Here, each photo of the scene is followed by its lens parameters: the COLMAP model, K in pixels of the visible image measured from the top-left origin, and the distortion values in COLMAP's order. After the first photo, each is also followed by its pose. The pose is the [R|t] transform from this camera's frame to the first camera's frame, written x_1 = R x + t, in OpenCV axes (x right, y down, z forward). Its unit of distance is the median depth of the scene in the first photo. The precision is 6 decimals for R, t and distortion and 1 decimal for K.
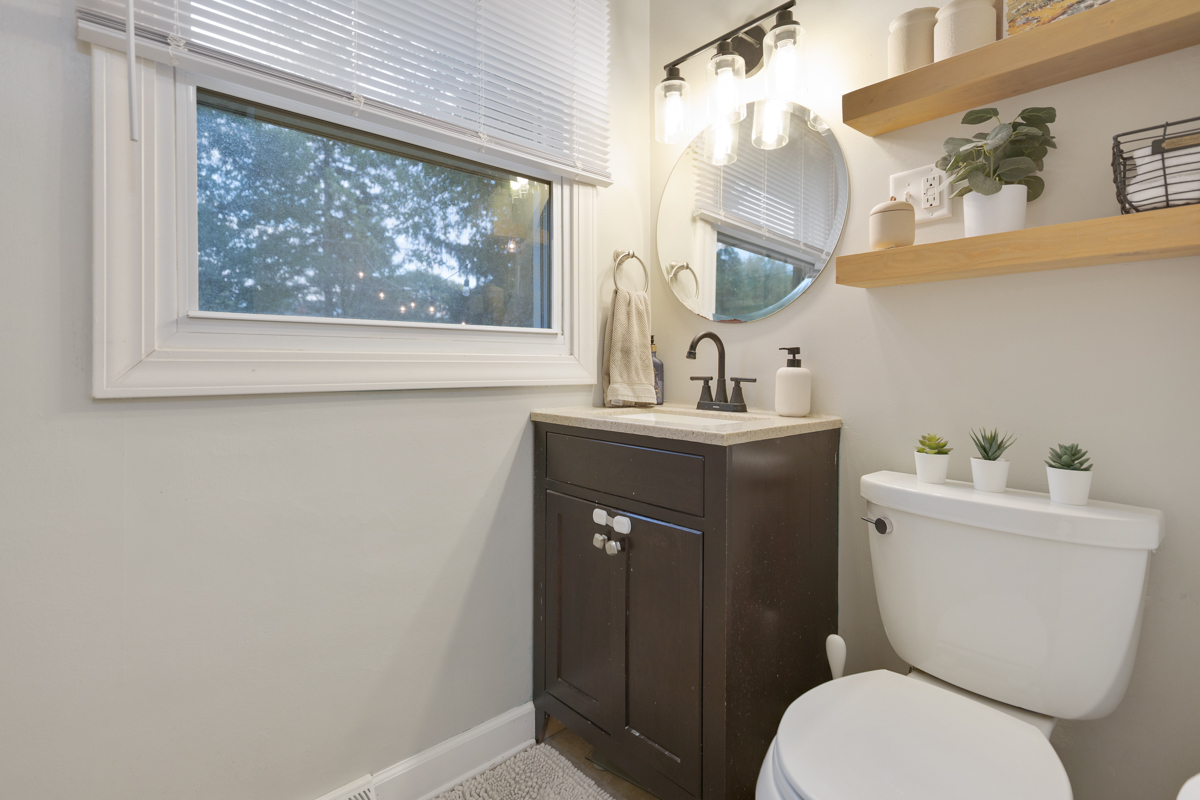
lens RADIAL K [[578.1, 0, 597.6], [0, 578.1, 371.1], [0, 0, 1]] dist [0.002329, 0.000567]
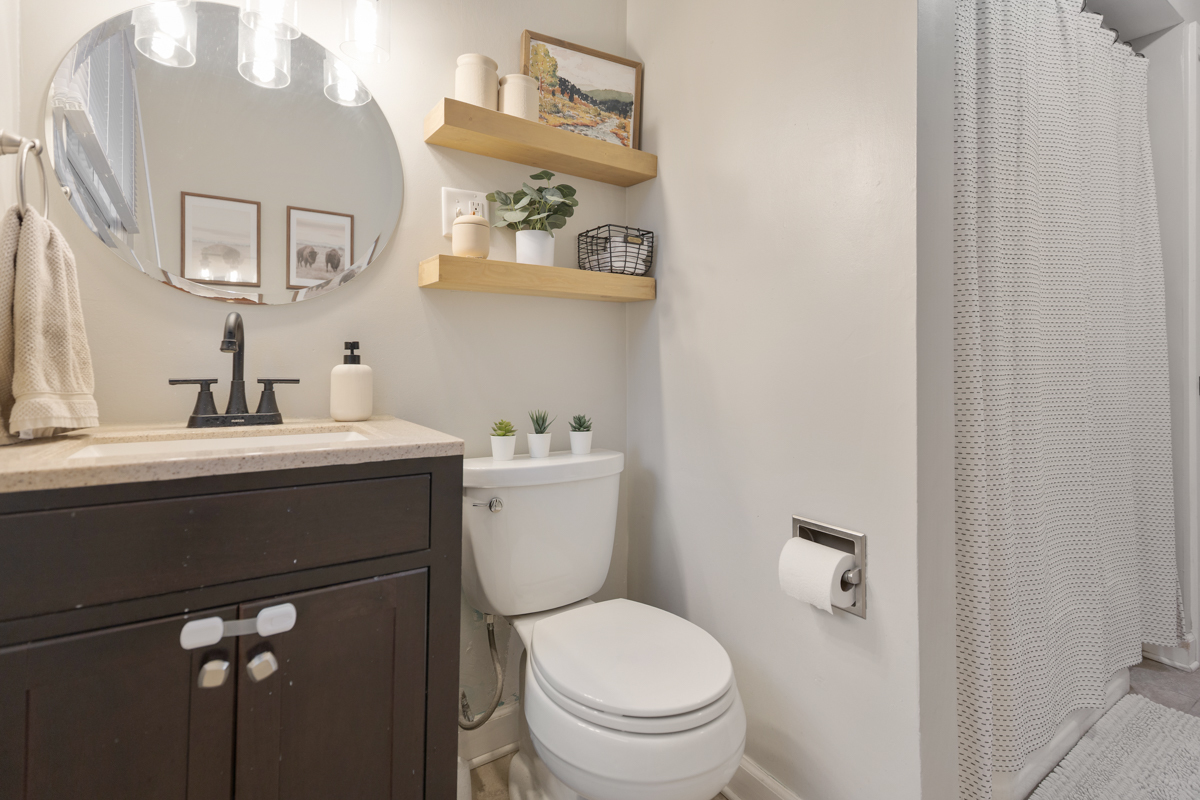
lens RADIAL K [[553.3, 0, 598.3], [0, 553.3, 370.6], [0, 0, 1]] dist [-0.000596, -0.000079]
pose [[0.152474, -0.008371, 0.988272, -0.444783], [0.007958, 0.999942, 0.007242, -0.000497], [-0.988275, 0.006760, 0.152532, 0.524351]]
